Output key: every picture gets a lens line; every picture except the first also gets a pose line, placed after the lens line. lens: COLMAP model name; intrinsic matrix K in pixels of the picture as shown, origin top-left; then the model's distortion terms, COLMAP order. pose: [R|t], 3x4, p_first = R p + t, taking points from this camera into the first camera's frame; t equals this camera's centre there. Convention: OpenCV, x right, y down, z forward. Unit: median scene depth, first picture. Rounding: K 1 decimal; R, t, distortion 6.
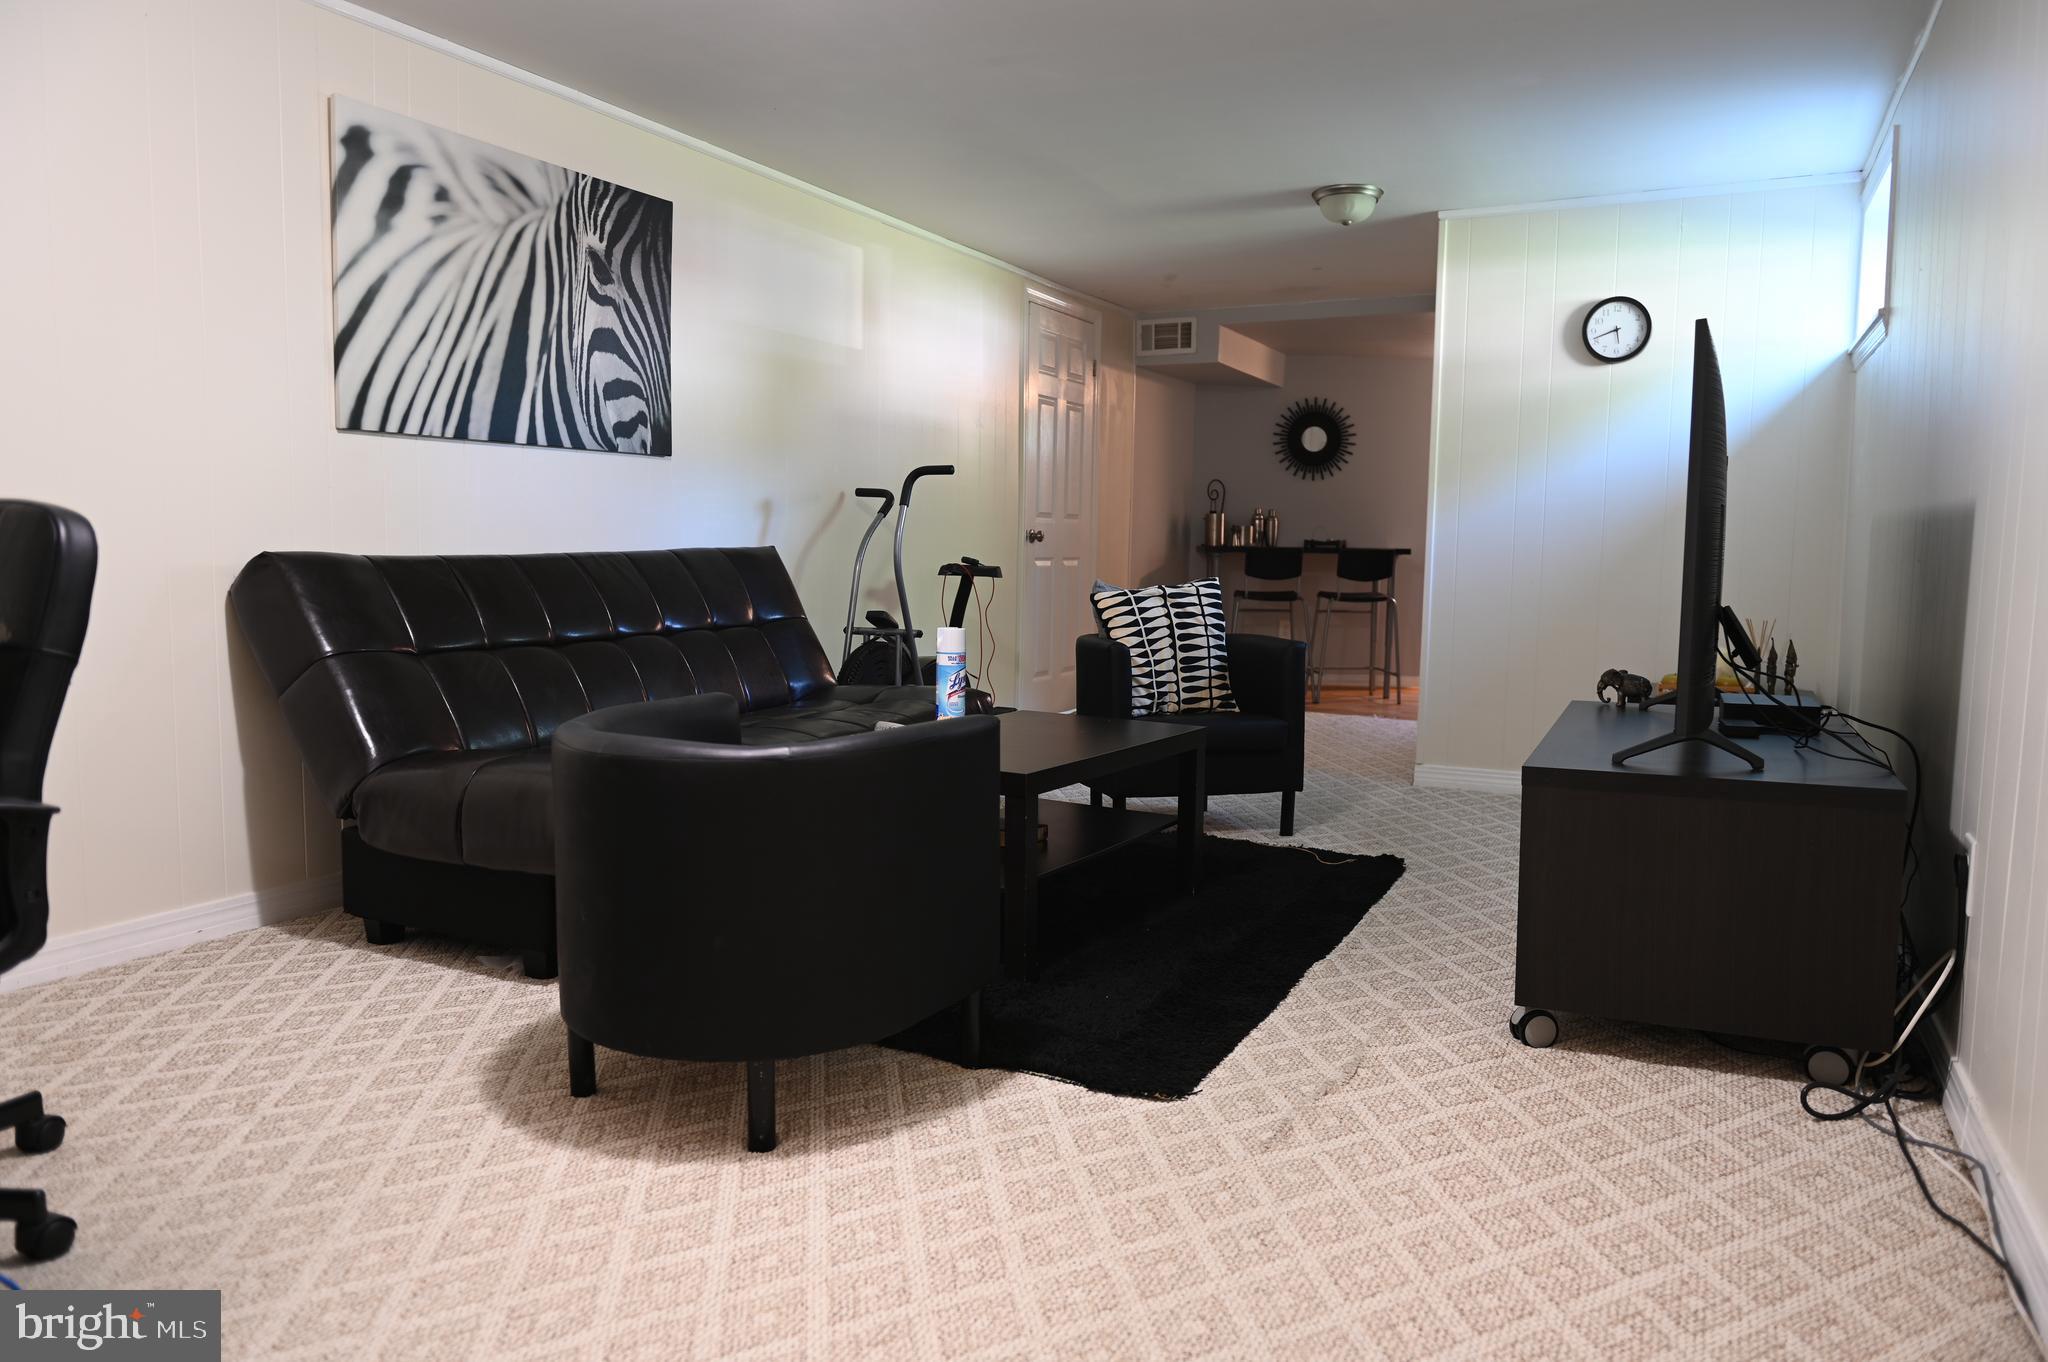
lens RADIAL K [[1416.6, 0, 1020.7], [0, 1416.6, 674.7], [0, 0, 1]] dist [0.001029, 0.000193]
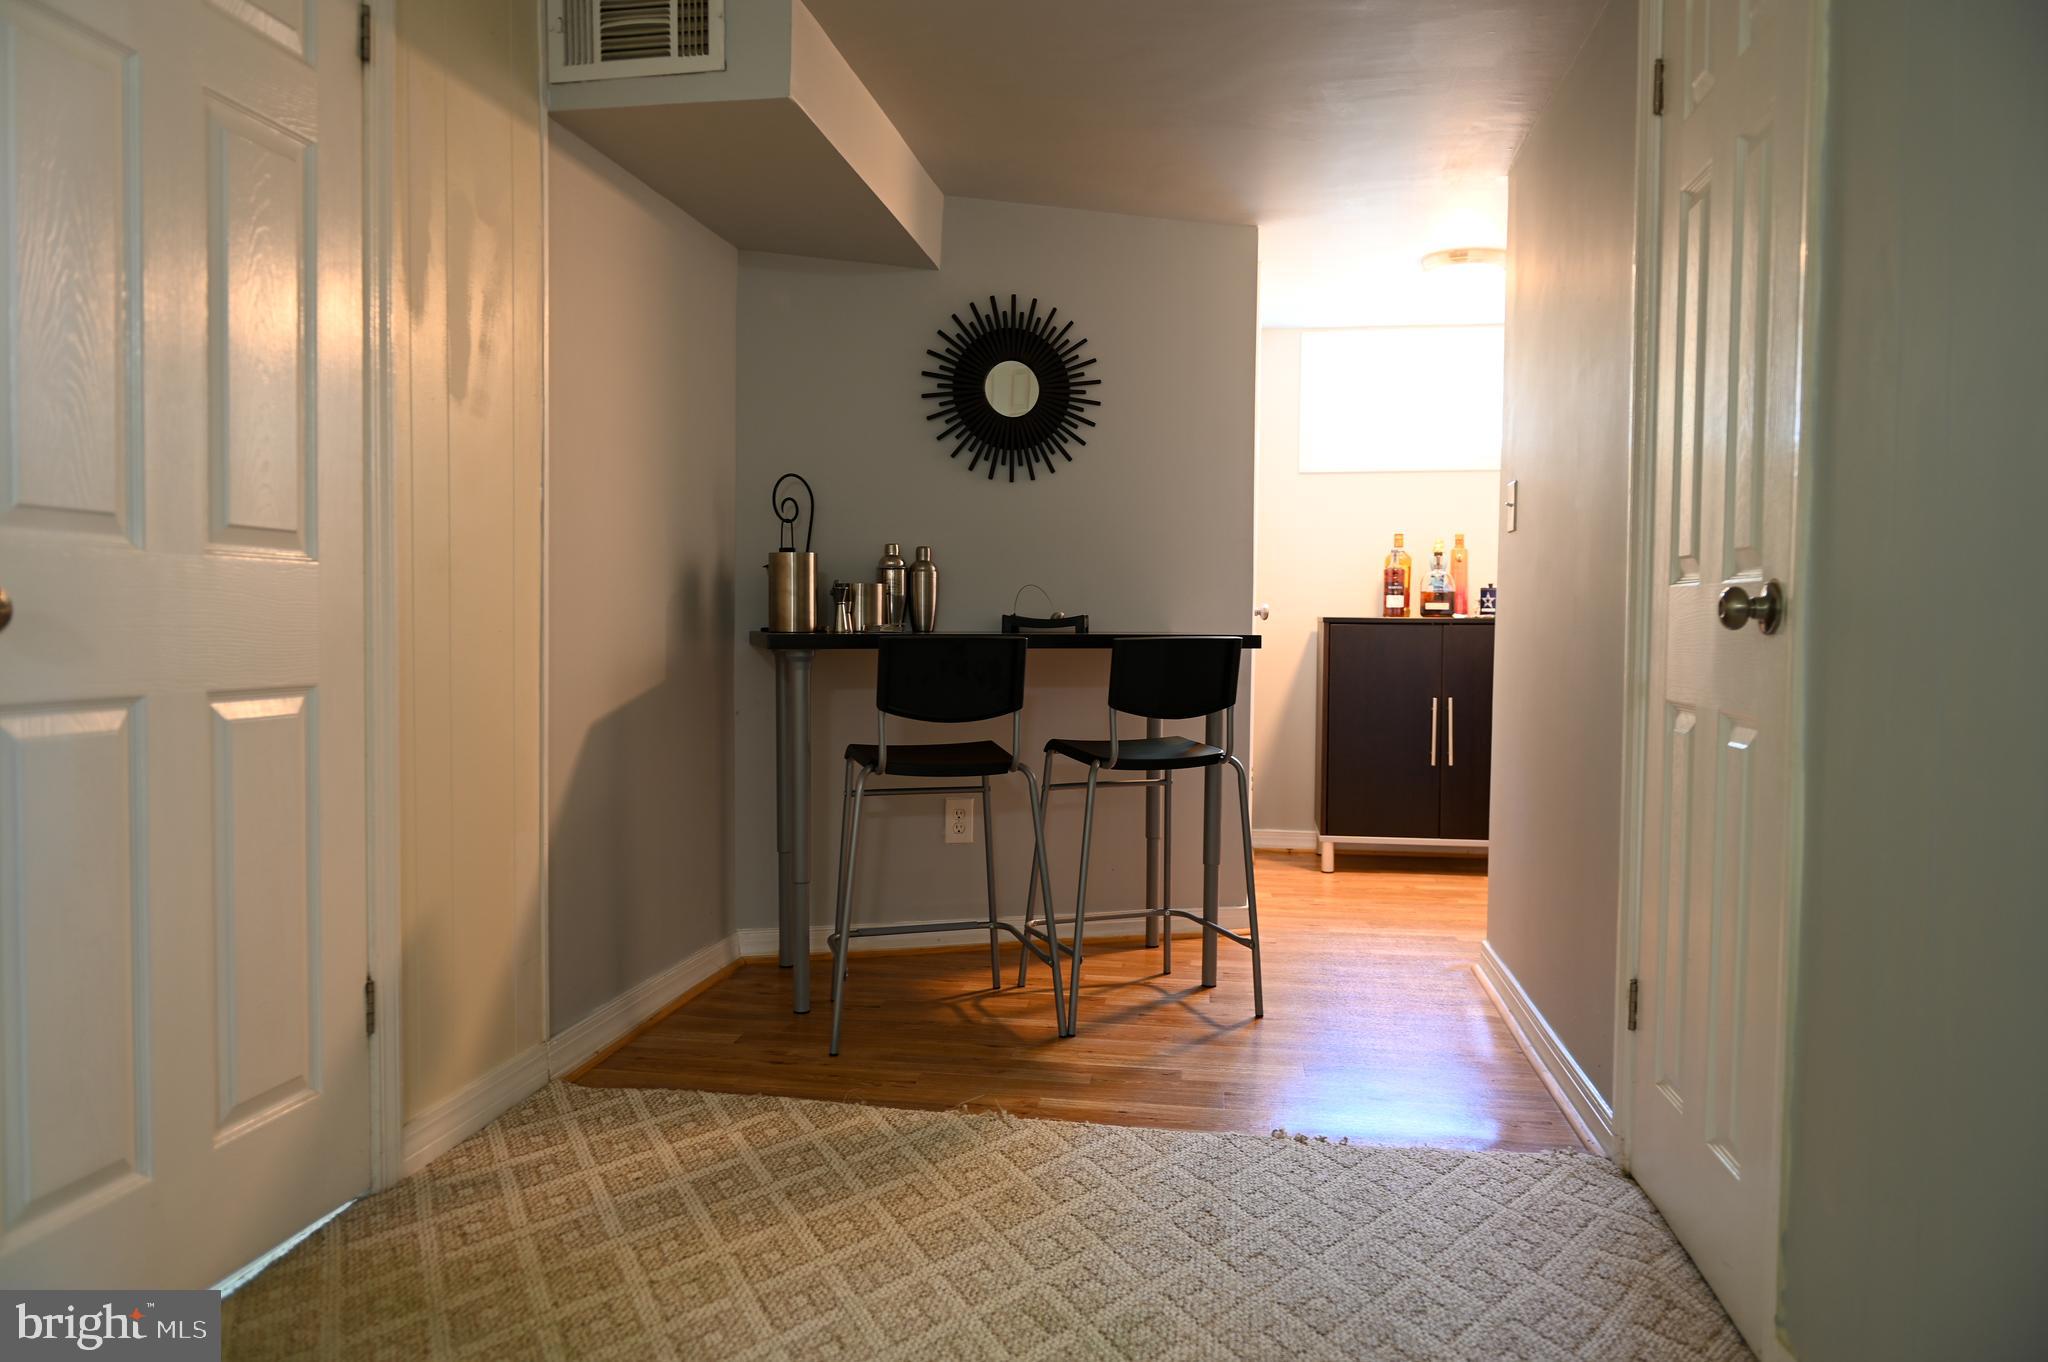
lens RADIAL K [[1416.6, 0, 1016.5], [0, 1416.6, 677.7], [0, 0, 1]] dist [0.001029, 0.000193]
pose [[0.956924, -0.019689, 0.289669, 0.079163], [0.035042, 0.998237, -0.047909, -0.055421], [-0.288215, 0.055995, 0.955927, 0.586213]]
